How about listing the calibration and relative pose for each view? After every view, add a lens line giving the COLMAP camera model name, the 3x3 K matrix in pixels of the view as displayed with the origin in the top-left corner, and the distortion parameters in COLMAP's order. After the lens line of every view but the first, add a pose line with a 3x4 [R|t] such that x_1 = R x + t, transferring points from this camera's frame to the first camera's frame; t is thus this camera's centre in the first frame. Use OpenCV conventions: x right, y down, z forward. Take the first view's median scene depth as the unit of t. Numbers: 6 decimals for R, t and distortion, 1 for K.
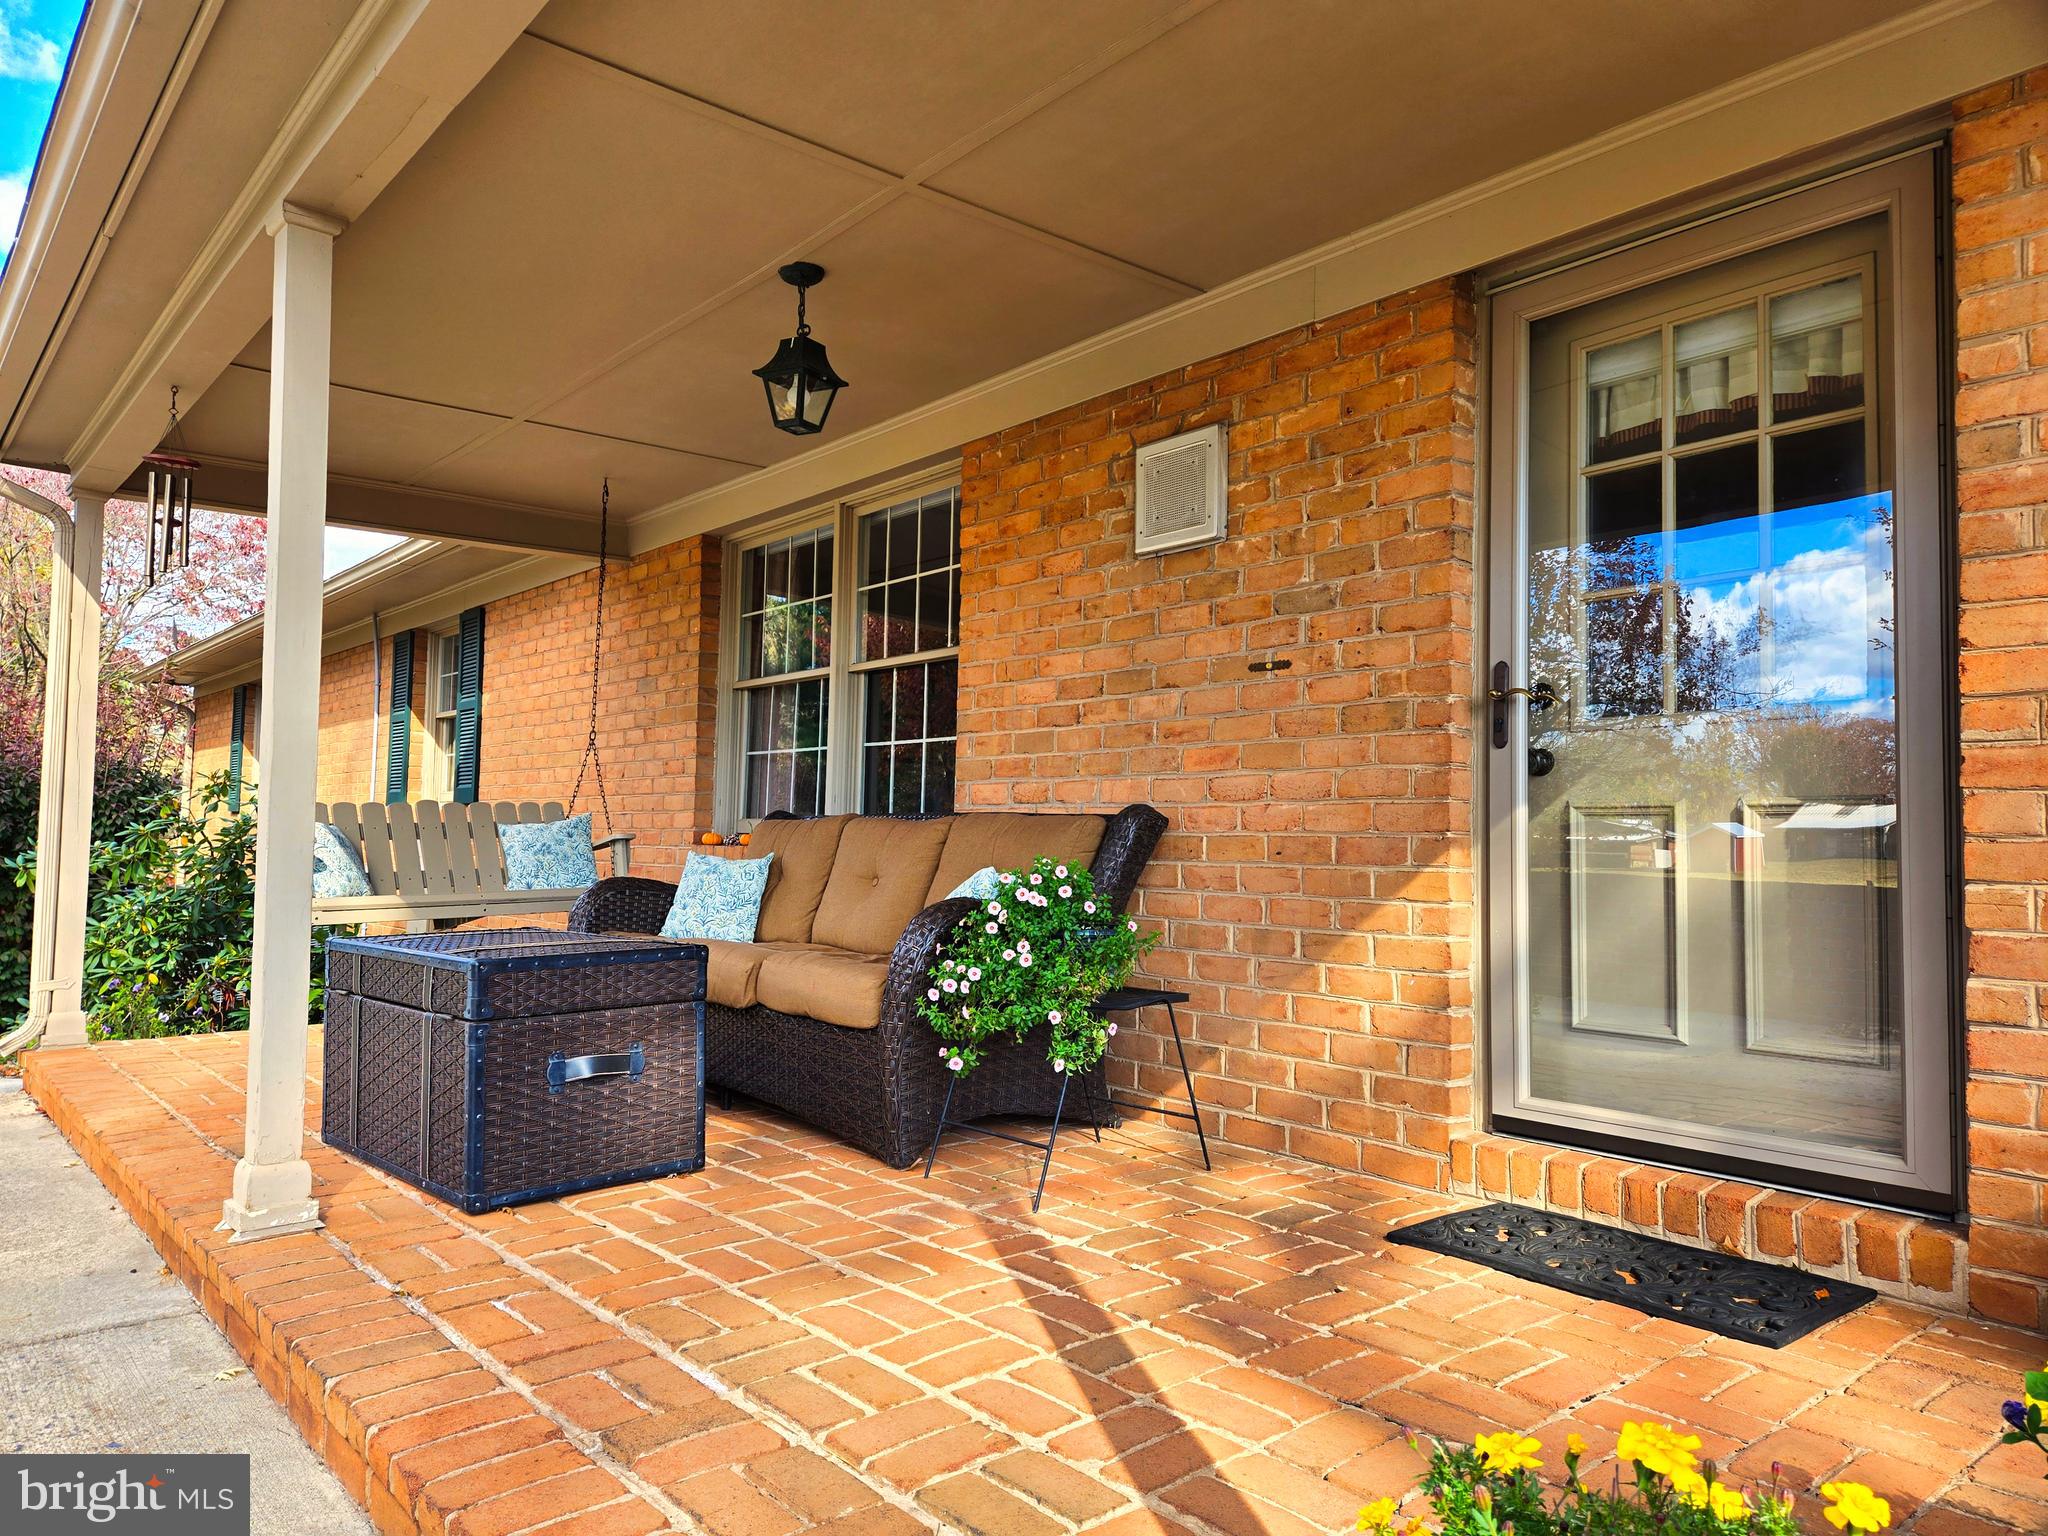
lens RADIAL K [[1390.4, 0, 1025.3], [0, 1390.4, 767.2], [0, 0, 1]] dist [-0.000549, -0.000037]
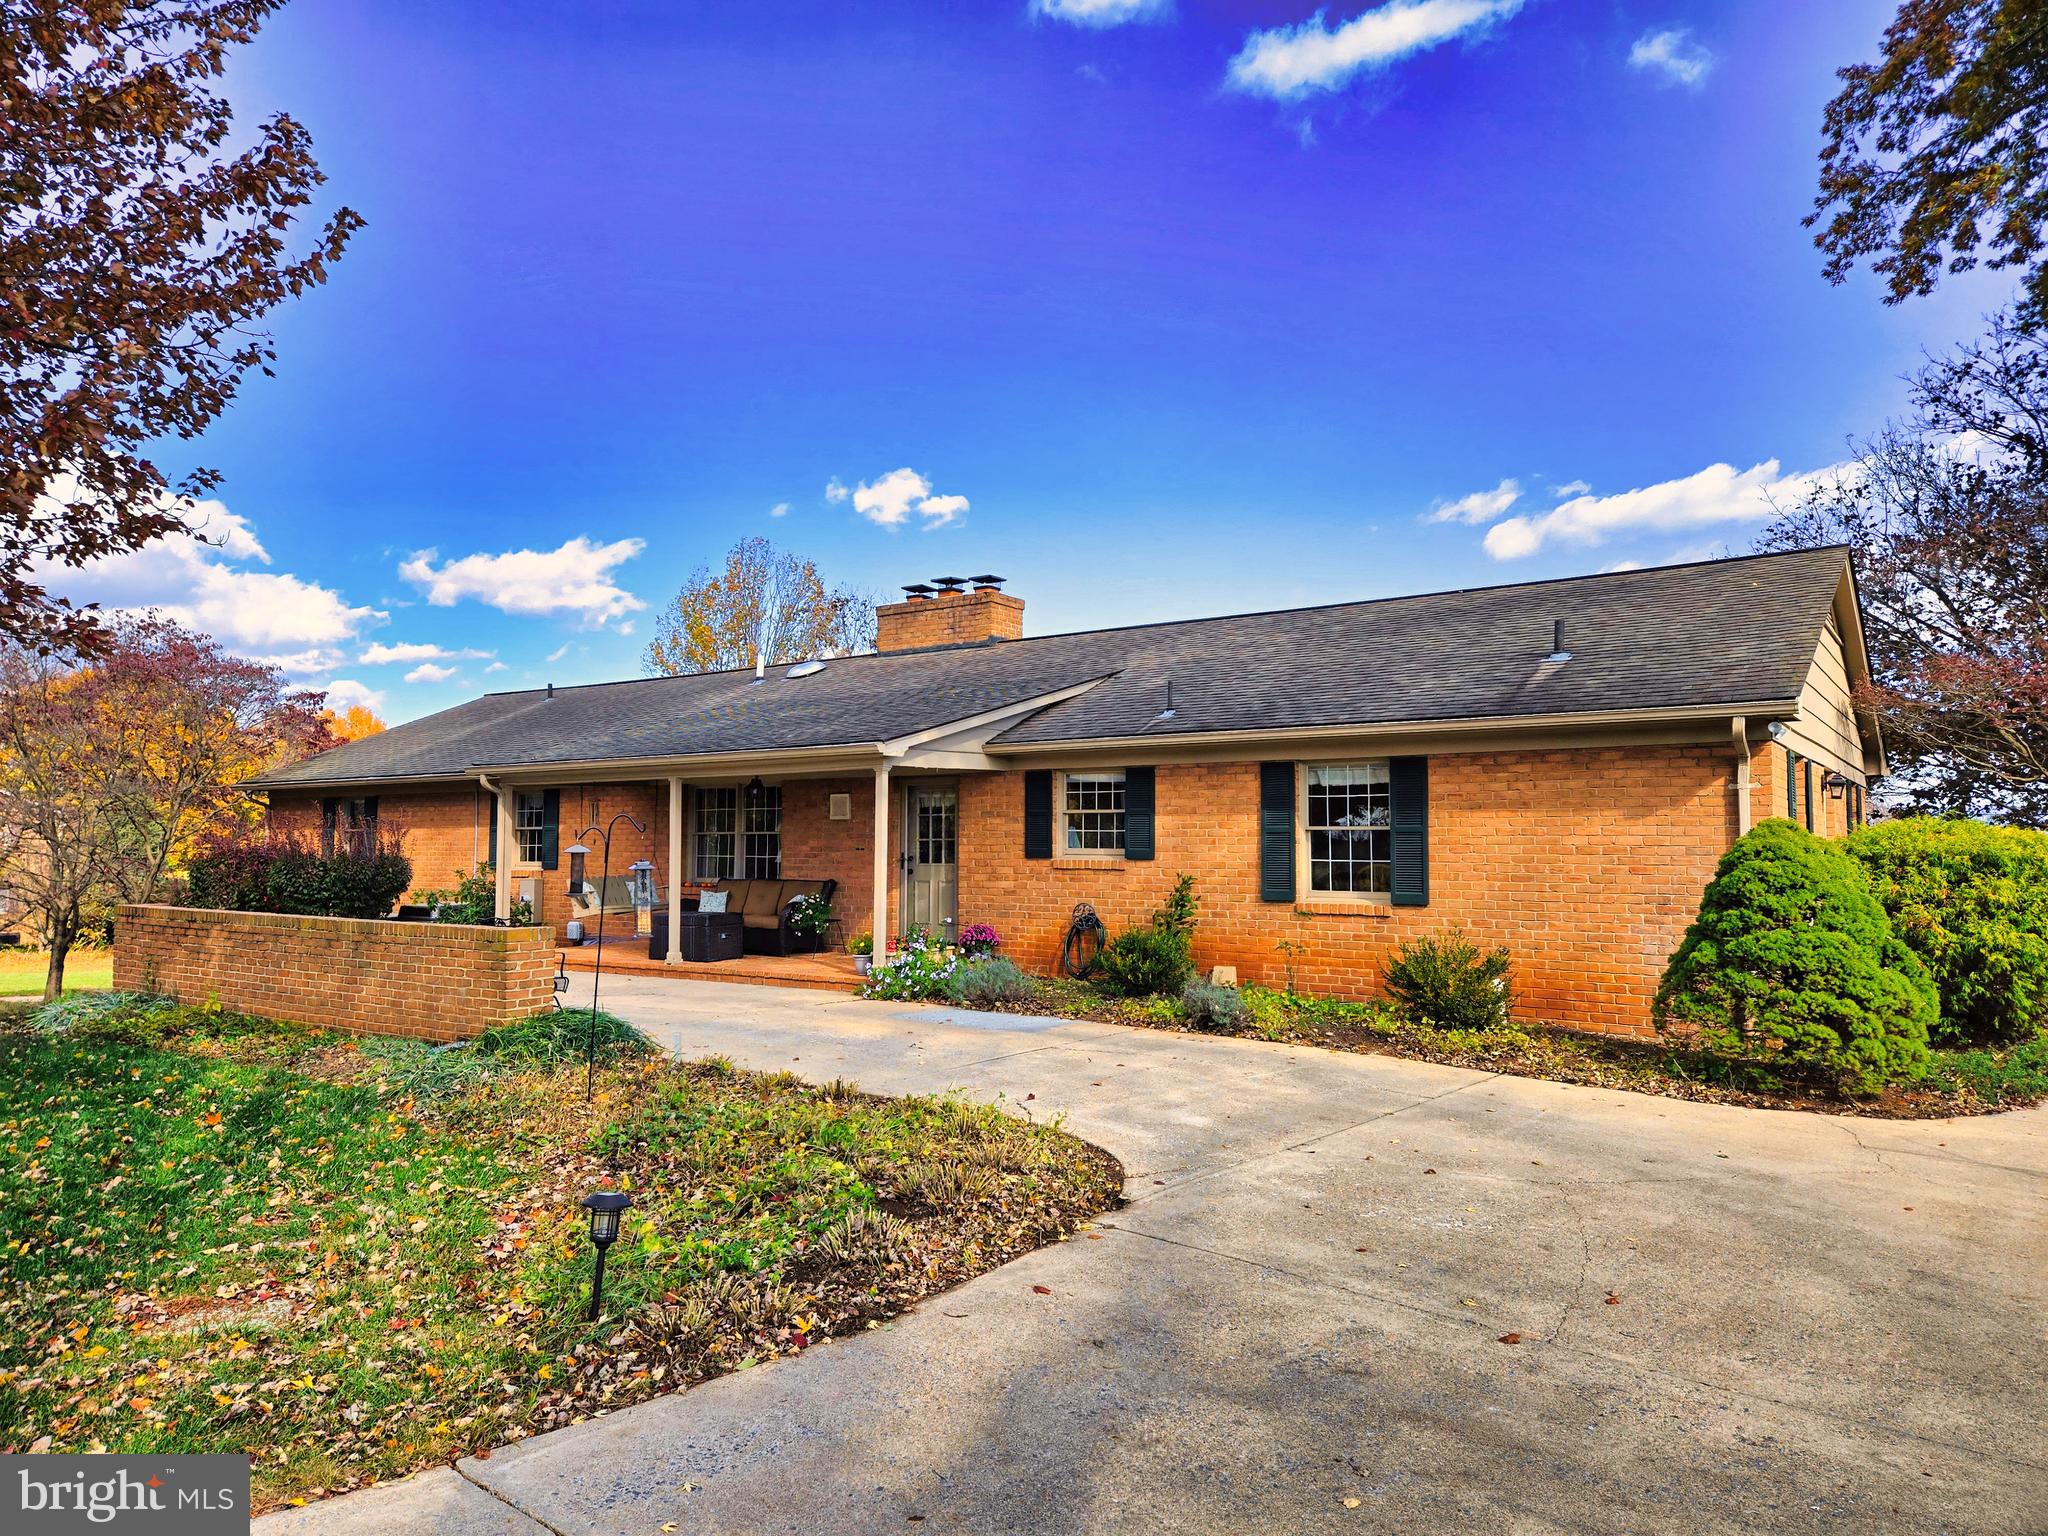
lens RADIAL K [[1390.4, 0, 1023.6], [0, 1390.4, 769.7], [0, 0, 1]] dist [-0.000549, -0.000037]
pose [[0.973949, 0.001949, 0.226760, -0.259827], [-0.000747, 0.999985, -0.005384, -0.237497], [-0.226767, 0.005074, 0.973936, -2.736518]]
